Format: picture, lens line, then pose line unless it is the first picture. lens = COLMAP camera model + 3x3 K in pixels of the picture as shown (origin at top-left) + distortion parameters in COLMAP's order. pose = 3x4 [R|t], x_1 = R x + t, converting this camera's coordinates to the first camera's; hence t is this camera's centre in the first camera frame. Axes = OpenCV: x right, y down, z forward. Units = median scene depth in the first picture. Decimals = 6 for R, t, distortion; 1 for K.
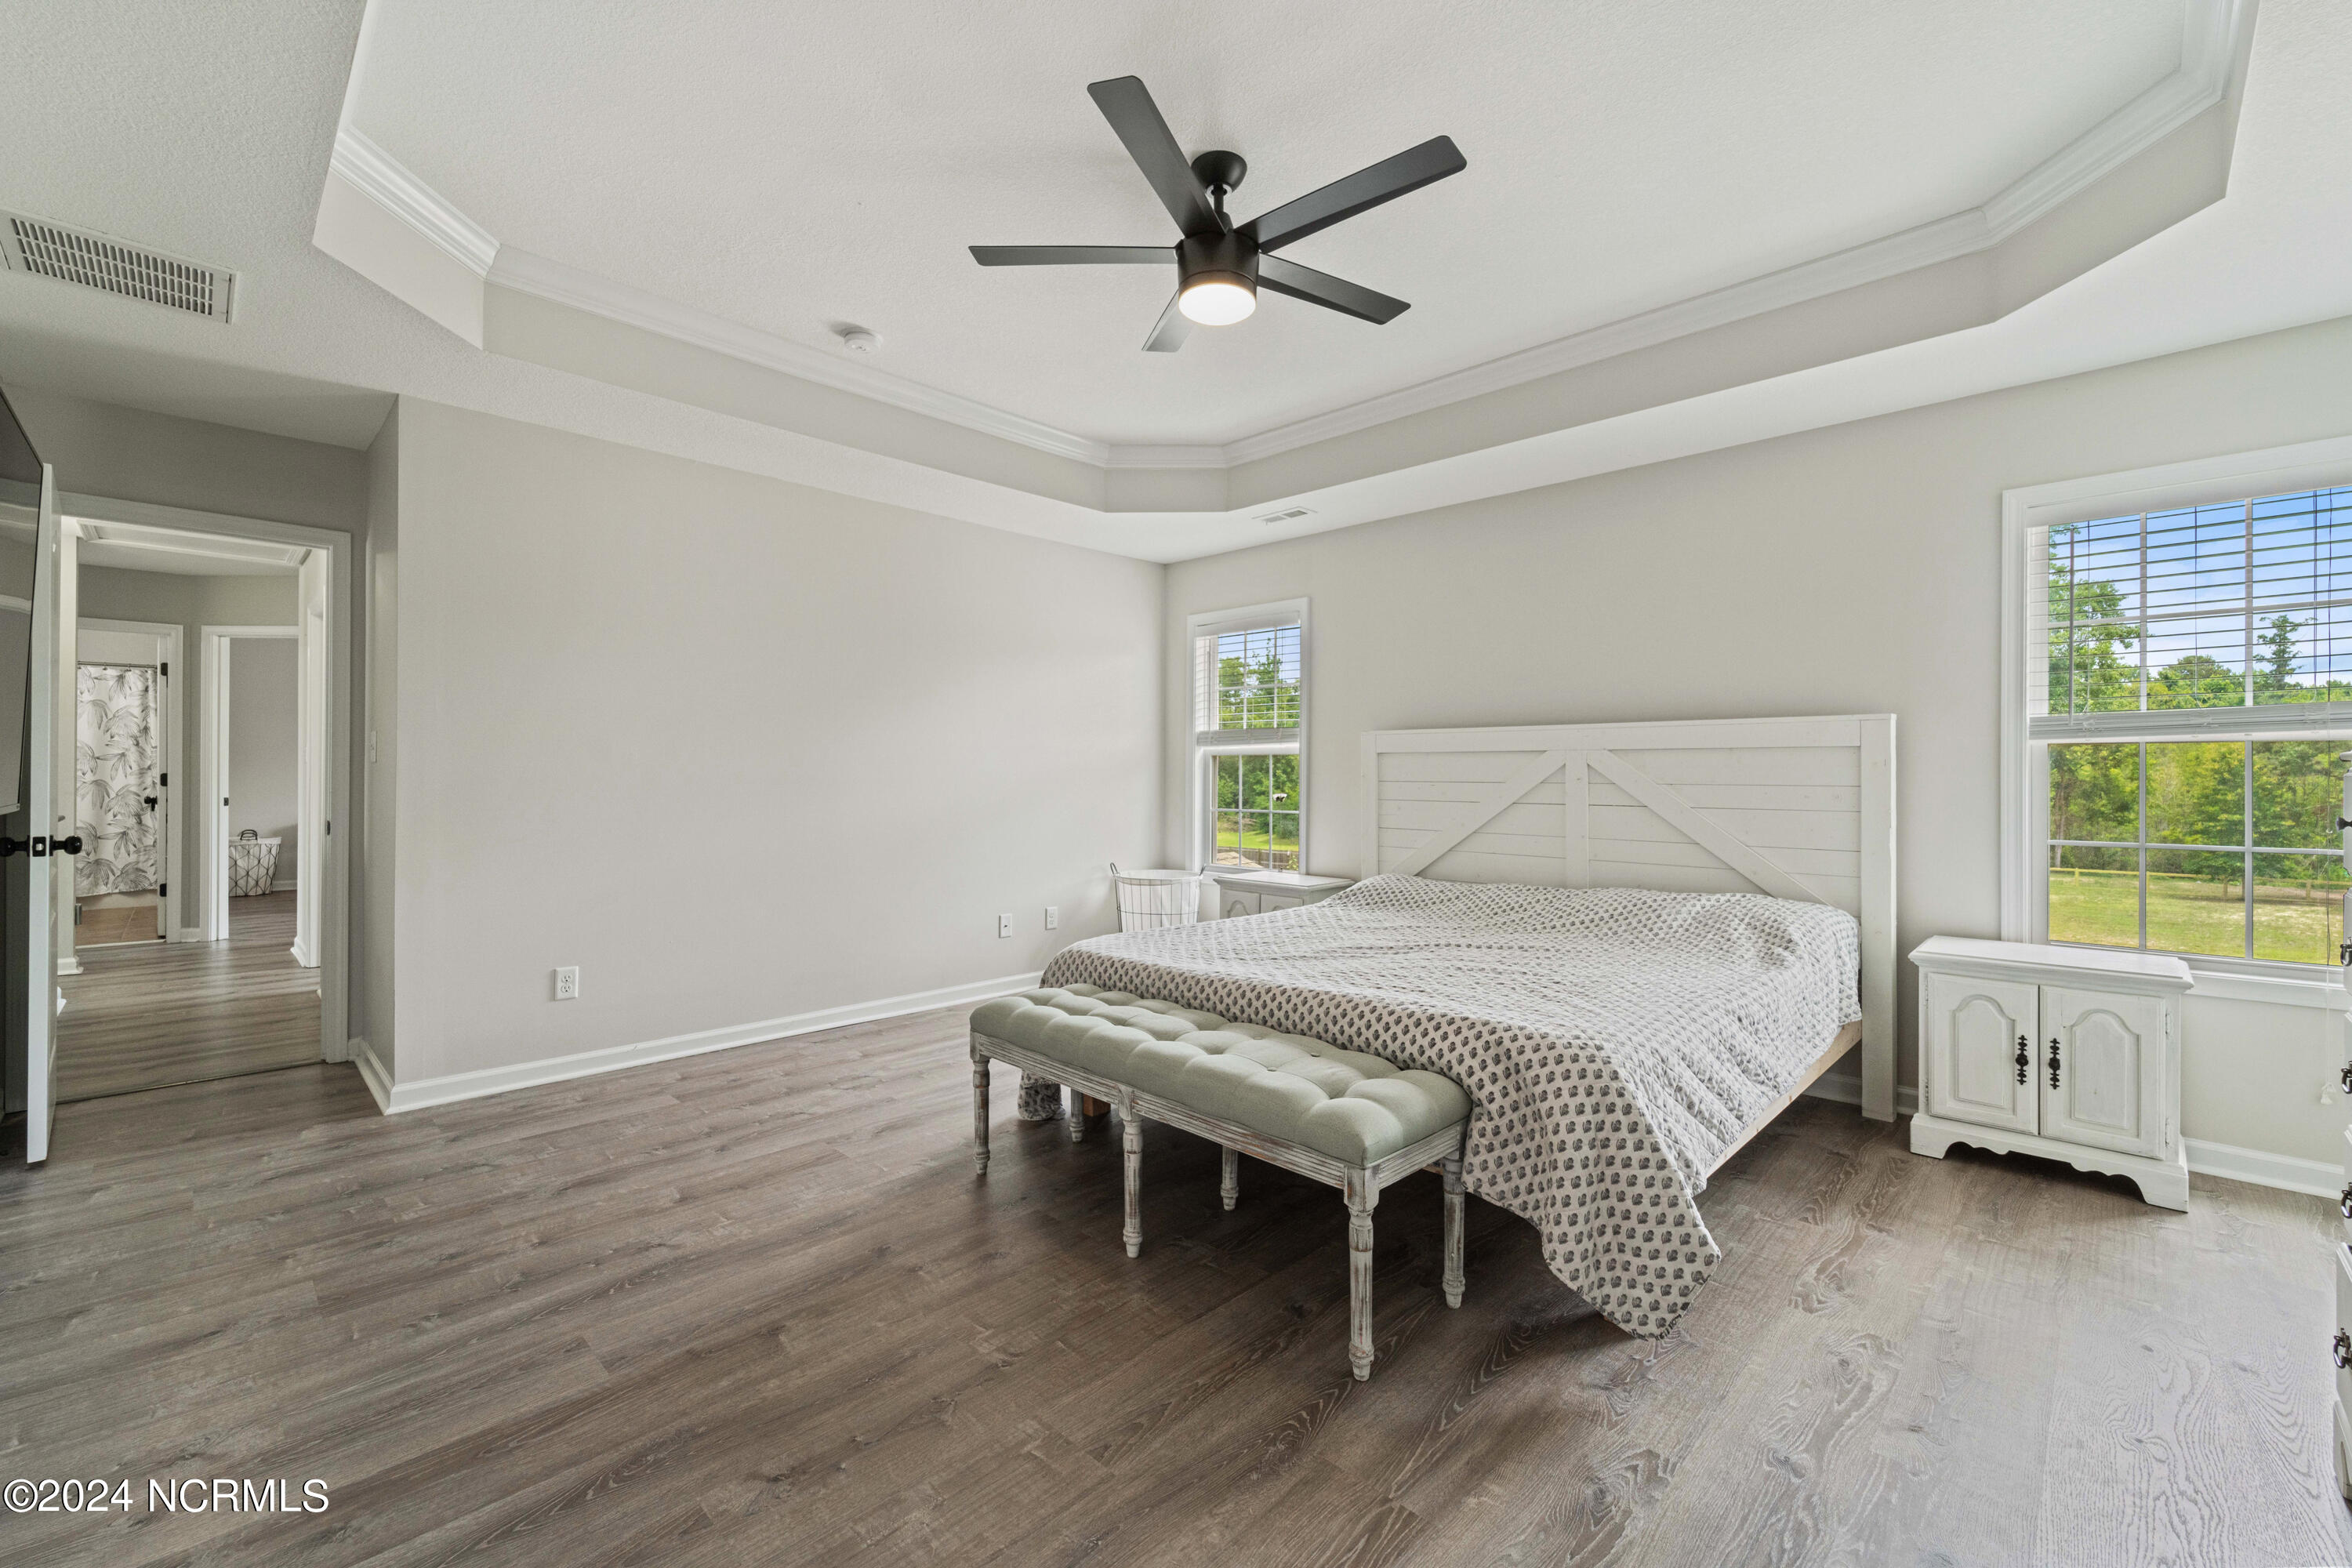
lens RADIAL K [[966.0, 0, 1176.0], [0, 966.0, 784.0], [0, 0, 1]] dist [-0.006398, -0.000007]
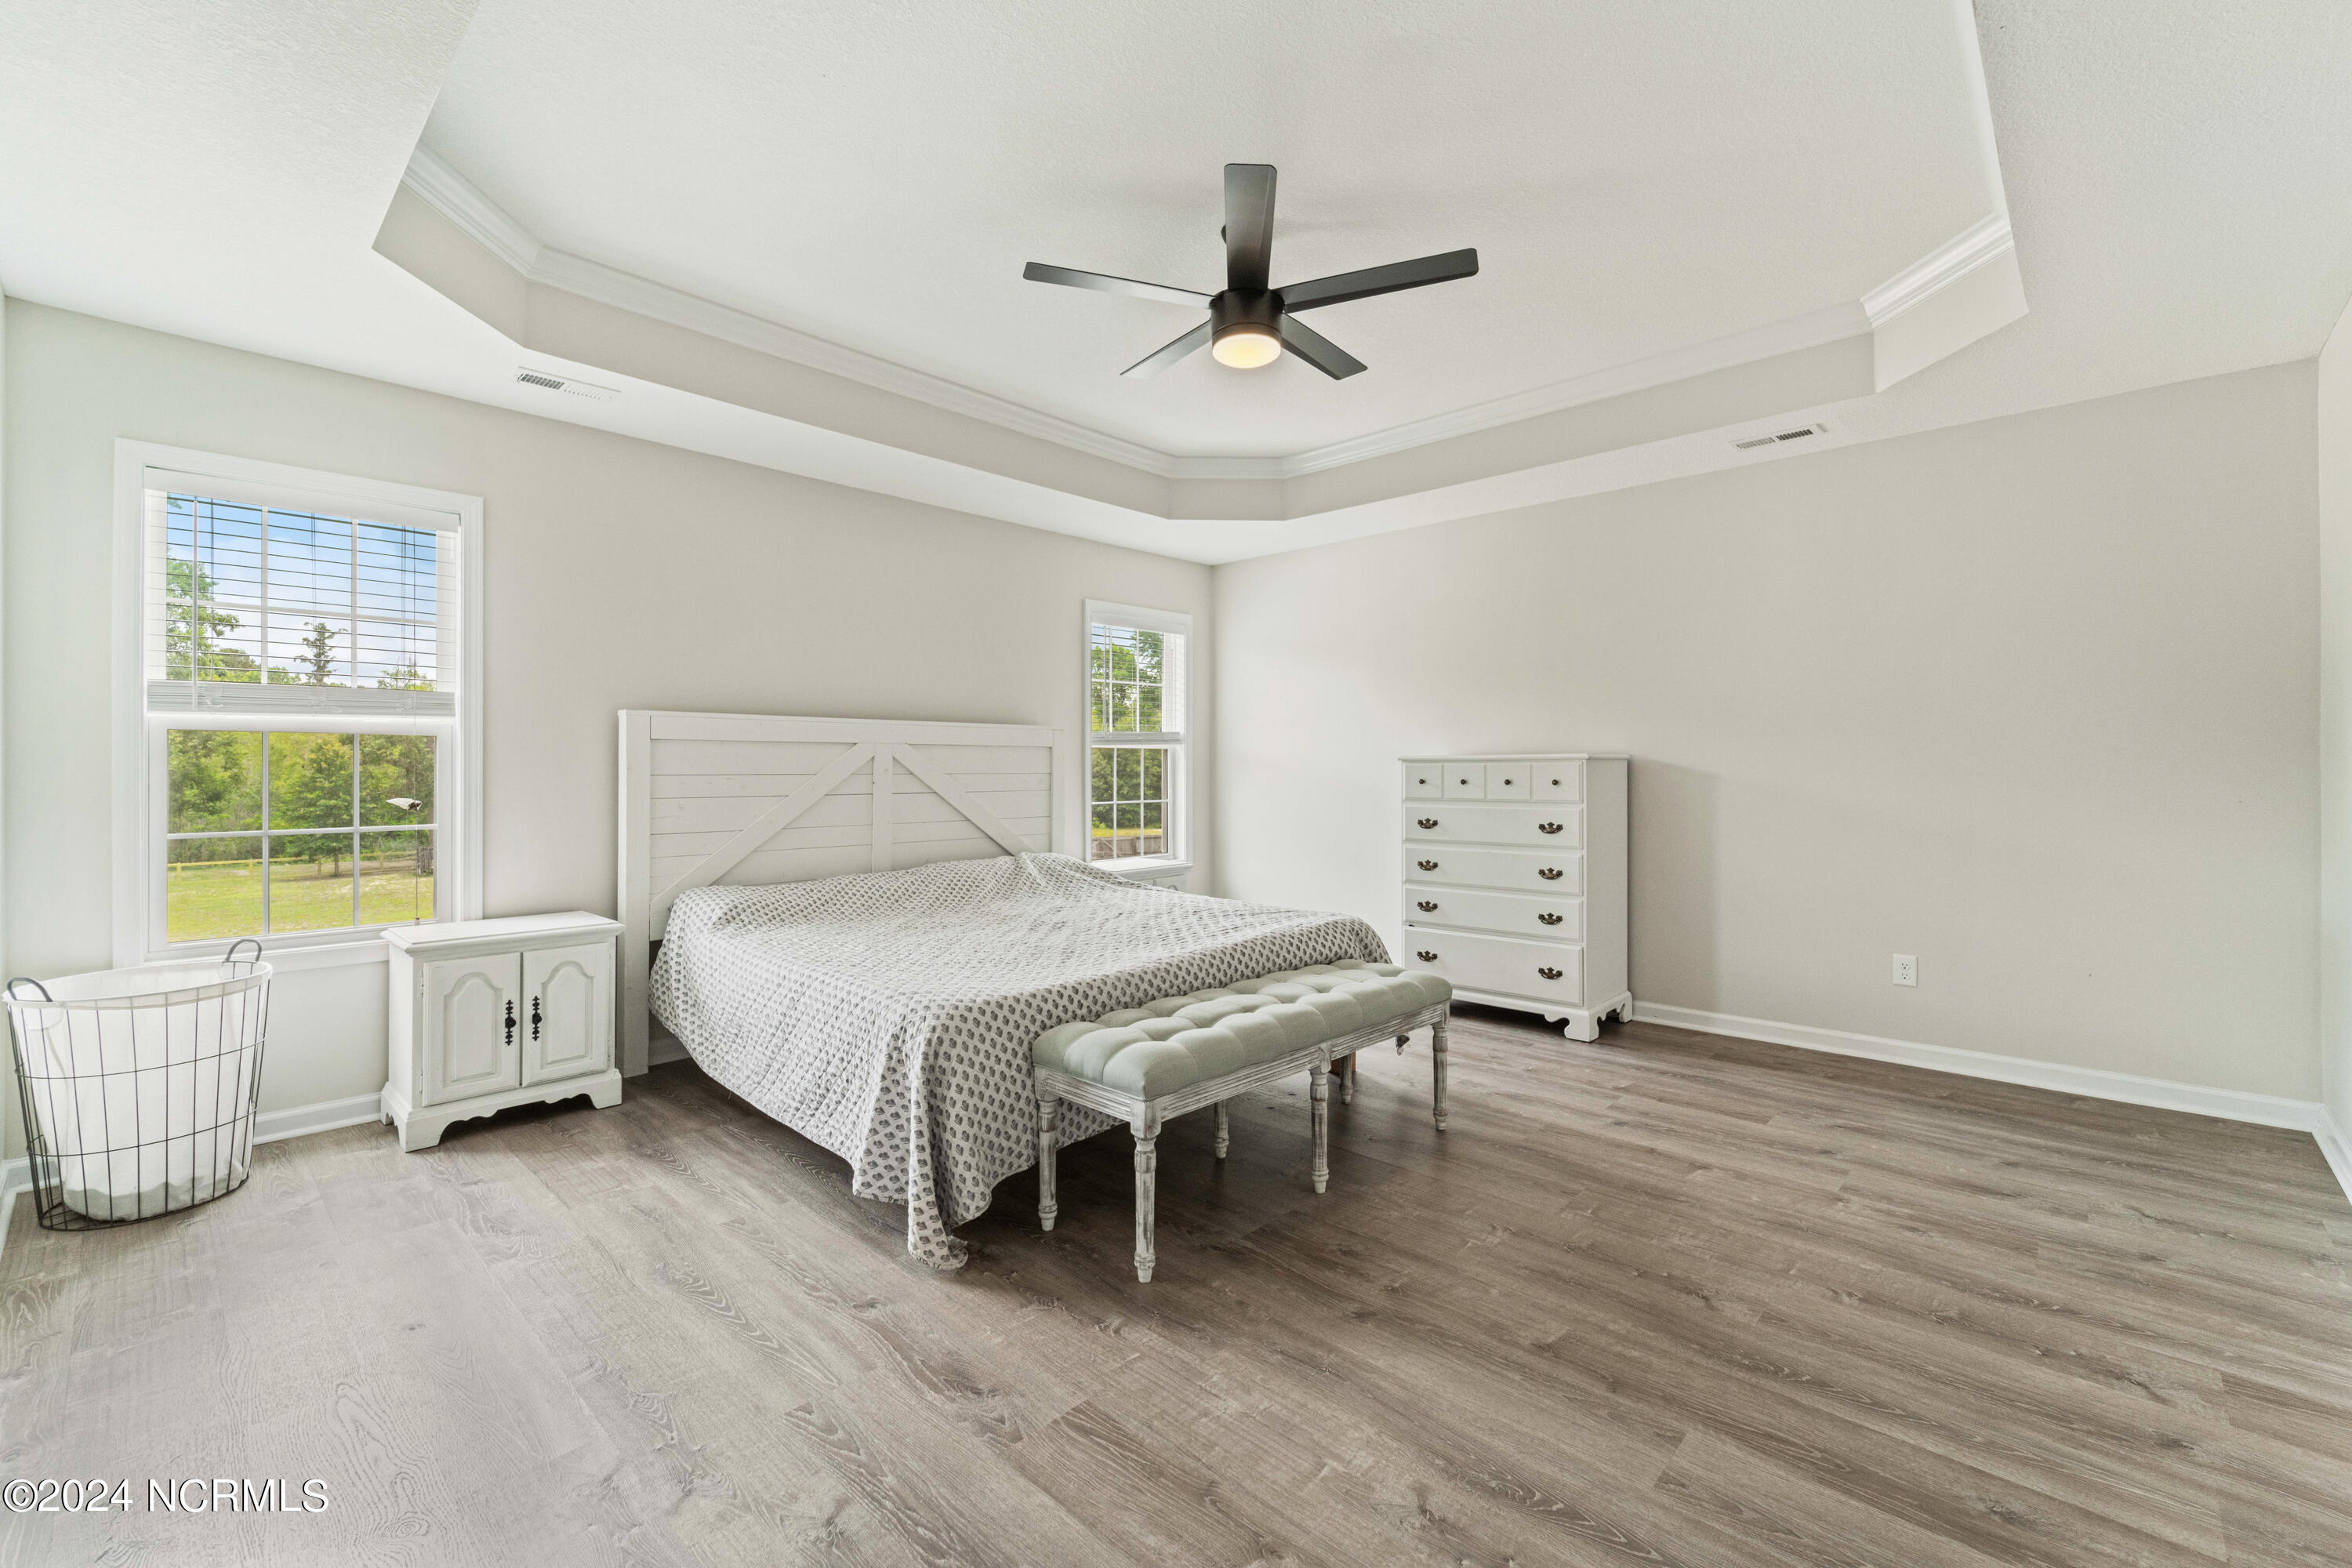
lens RADIAL K [[981.4, 0, 1176.0], [0, 981.4, 784.0], [0, 0, 1]] dist [-0.000295, -0.000343]
pose [[-0.017084, -0.020129, 0.999651, -0.260869], [0.009047, 0.999753, 0.020286, -0.003434], [-0.999813, 0.009390, -0.016898, 0.260682]]
